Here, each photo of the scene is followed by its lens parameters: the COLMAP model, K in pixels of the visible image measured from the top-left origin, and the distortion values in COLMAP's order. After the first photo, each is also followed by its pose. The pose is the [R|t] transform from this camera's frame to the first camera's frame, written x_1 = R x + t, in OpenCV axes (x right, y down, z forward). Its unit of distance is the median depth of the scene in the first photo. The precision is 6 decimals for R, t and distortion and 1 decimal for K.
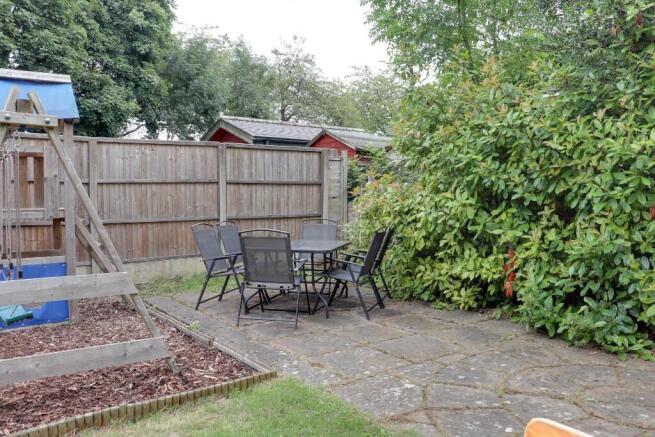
lens RADIAL K [[549.1, 0, 345.2], [0, 549.1, 216.6], [0, 0, 1]] dist [-0.159071, 0.033523]
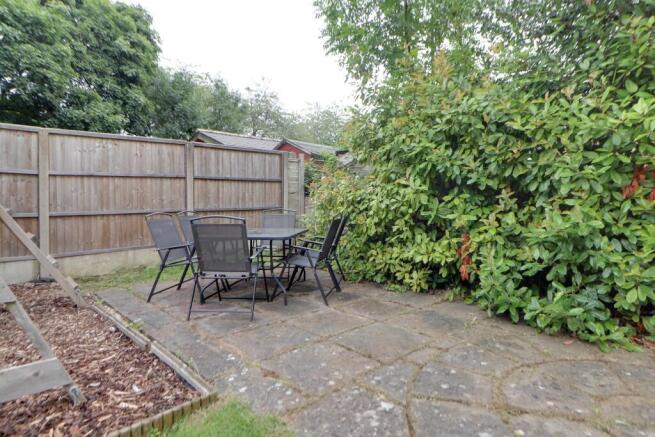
lens RADIAL K [[387.9, 0, 349.6], [0, 387.9, 197.5], [0, 0, 1]] dist [0.012993, -0.012244]
pose [[0.992486, -0.005696, 0.122222, -0.002105], [0.010906, 0.999058, -0.041995, 0.018640], [-0.121868, 0.043012, 0.991614, 0.256697]]
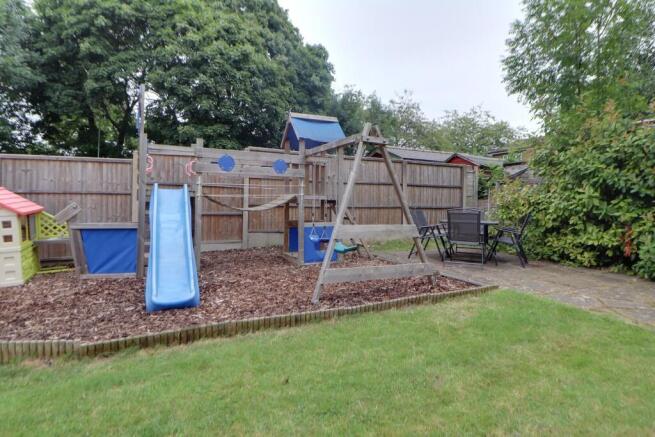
lens RADIAL K [[387.9, 0, 347.8], [0, 387.9, 196.6], [0, 0, 1]] dist [0.012993, -0.012244]
pose [[0.979960, 0.015777, -0.198570, -0.227186], [-0.026668, 0.998276, -0.052291, 0.050944], [0.197403, 0.056539, 0.978691, -0.216801]]
